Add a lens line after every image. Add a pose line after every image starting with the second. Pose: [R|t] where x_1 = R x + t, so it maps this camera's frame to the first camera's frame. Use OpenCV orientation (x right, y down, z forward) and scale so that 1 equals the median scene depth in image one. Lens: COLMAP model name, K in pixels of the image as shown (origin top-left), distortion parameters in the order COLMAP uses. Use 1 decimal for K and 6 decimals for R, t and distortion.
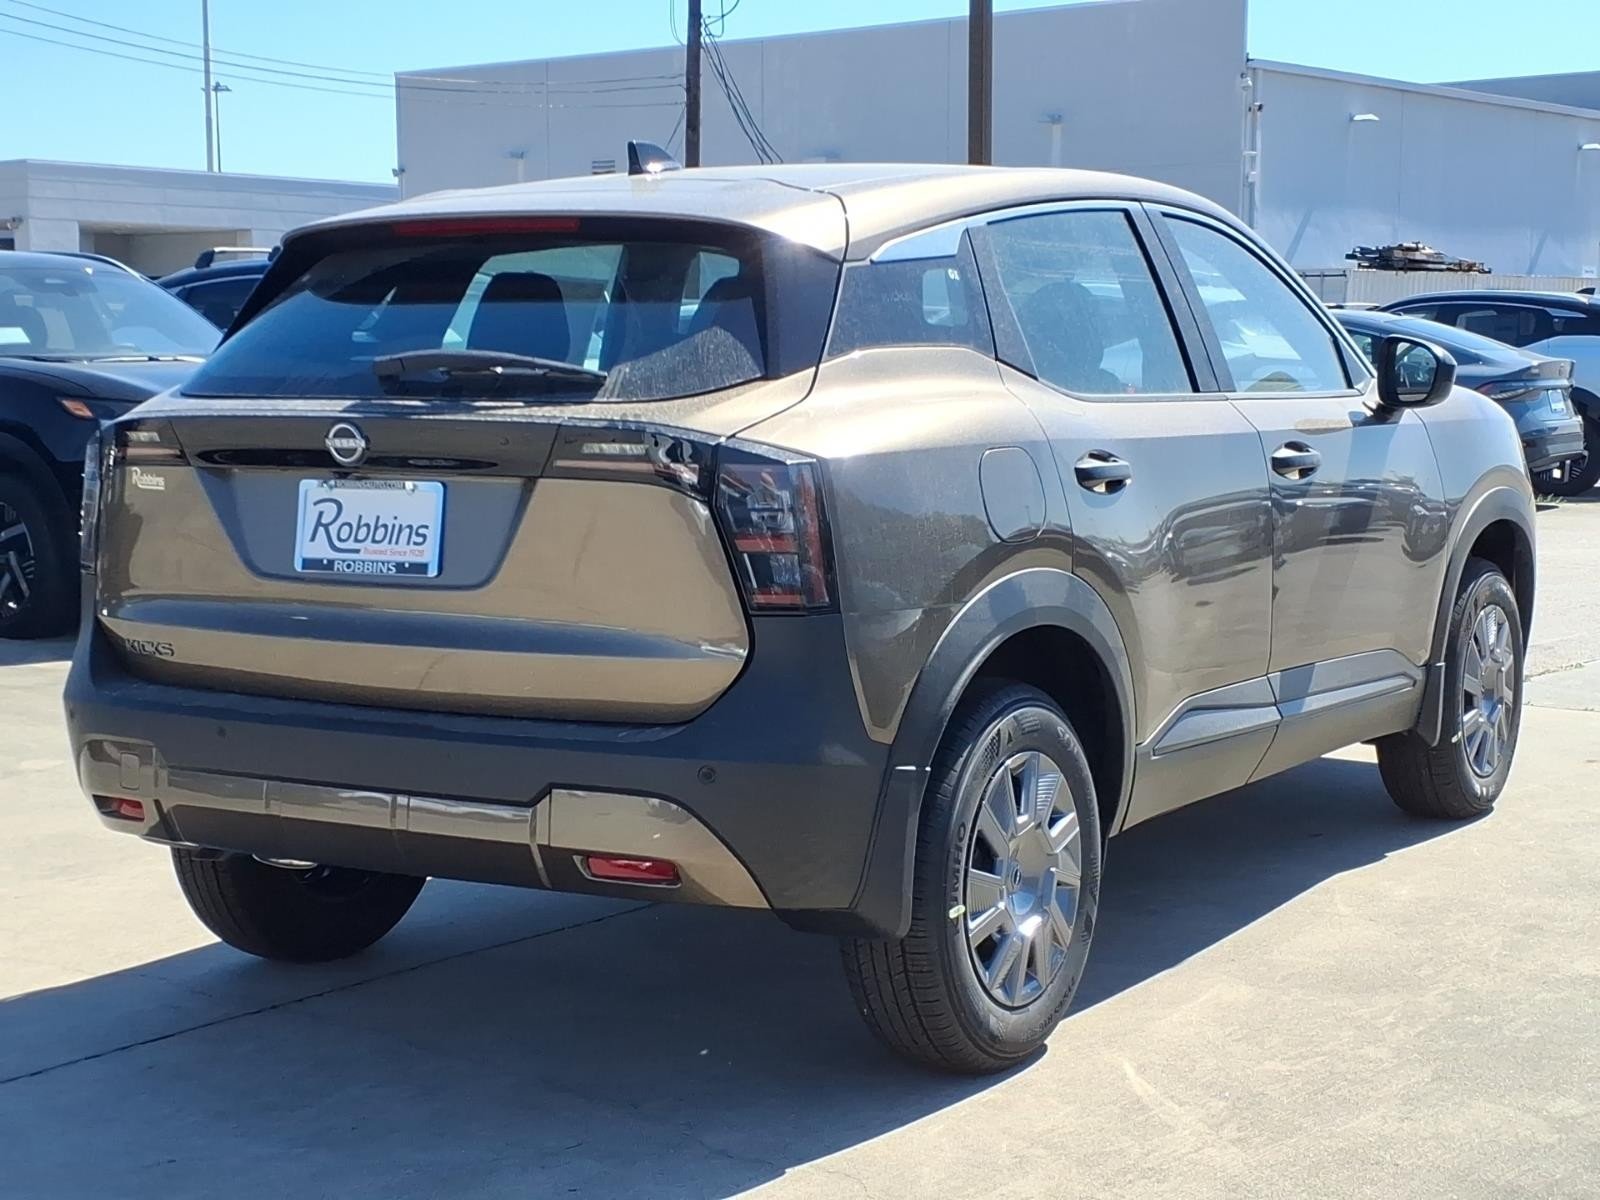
lens RADIAL K [[2596.4, 0, 783.9], [0, 2596.4, 601.4], [0, 0, 1]] dist [0.155705, -0.135794]
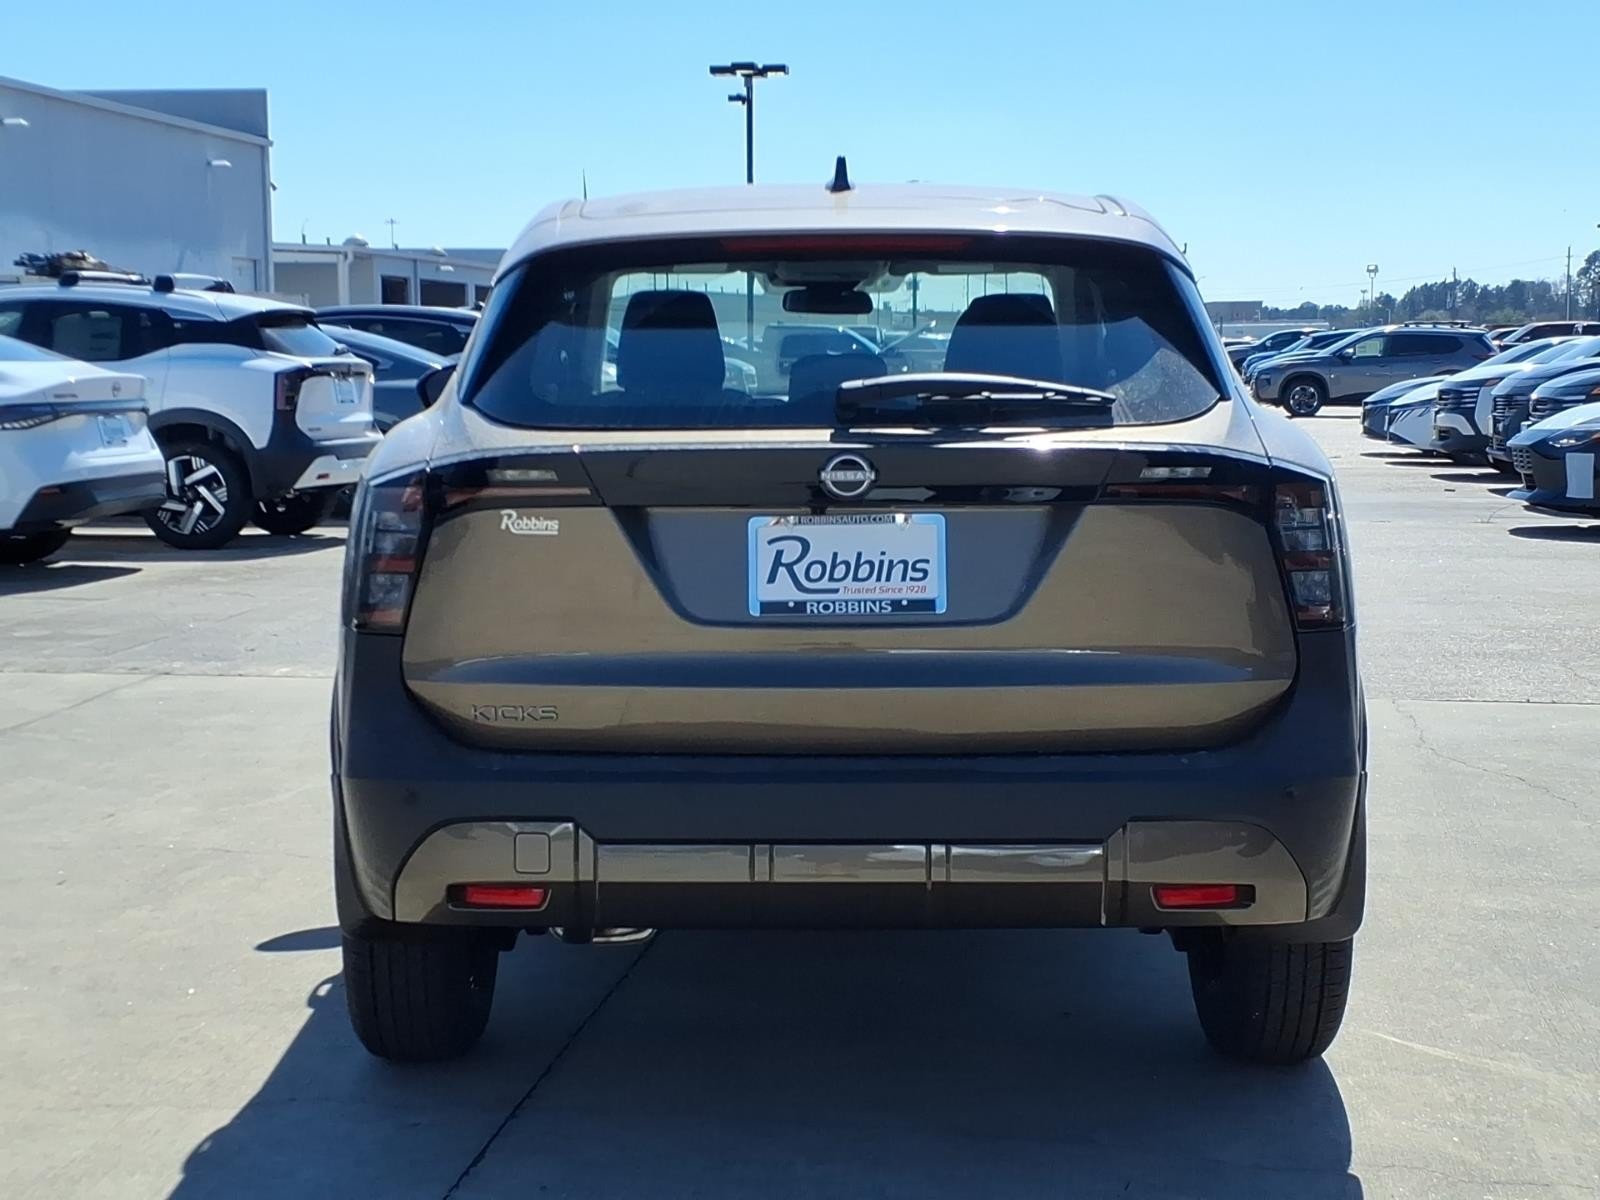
lens RADIAL K [[2583.5, 0, 800.0], [0, 2583.5, 600.0], [0, 0, 1]] dist [-0.033337, 0.121884]
pose [[0.866444, -0.052923, 0.496461, -0.636338], [0.053650, 0.998478, 0.012805, -0.028670], [-0.496383, 0.015541, 0.867965, 0.204374]]
